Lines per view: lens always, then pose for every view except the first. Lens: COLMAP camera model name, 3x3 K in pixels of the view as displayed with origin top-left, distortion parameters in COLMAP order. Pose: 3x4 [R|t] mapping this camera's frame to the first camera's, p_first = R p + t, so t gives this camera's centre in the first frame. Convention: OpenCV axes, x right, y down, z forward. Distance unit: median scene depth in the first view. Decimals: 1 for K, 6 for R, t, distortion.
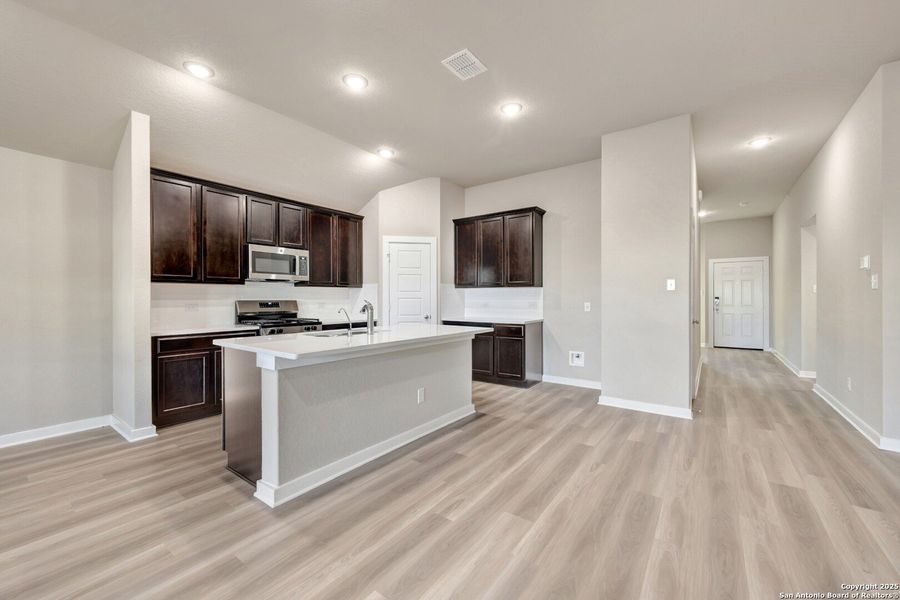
lens RADIAL K [[356.5, 0, 454.2], [0, 356.5, 300.0], [0, 0, 1]] dist [0.000214, -0.000157]
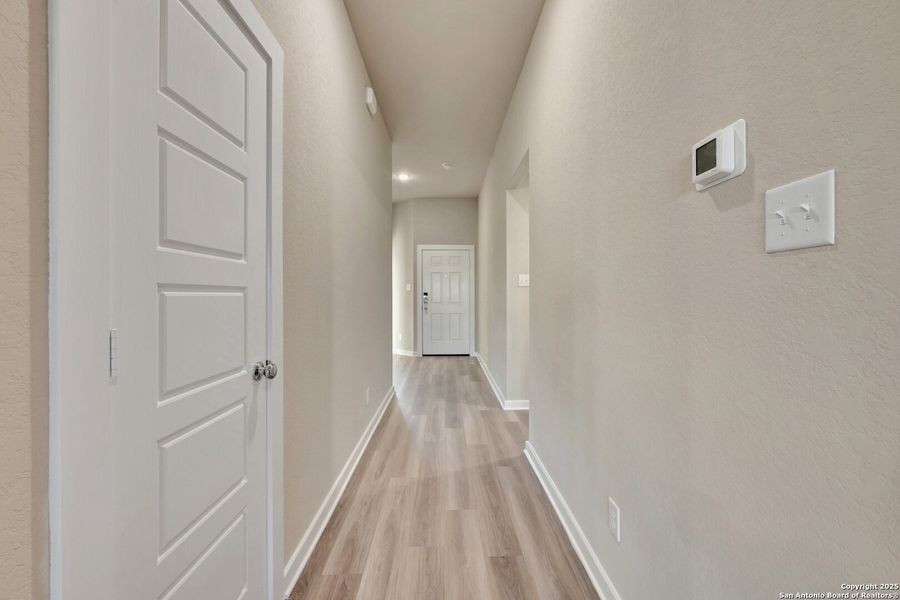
lens RADIAL K [[356.5, 0, 450.7], [0, 356.5, 295.9], [0, 0, 1]] dist [0.000214, -0.000157]
pose [[0.799033, 0.000032, 0.601288, 0.662126], [0.000266, 1.000000, -0.000406, -0.001563], [-0.601288, 0.000484, 0.799032, 0.718665]]
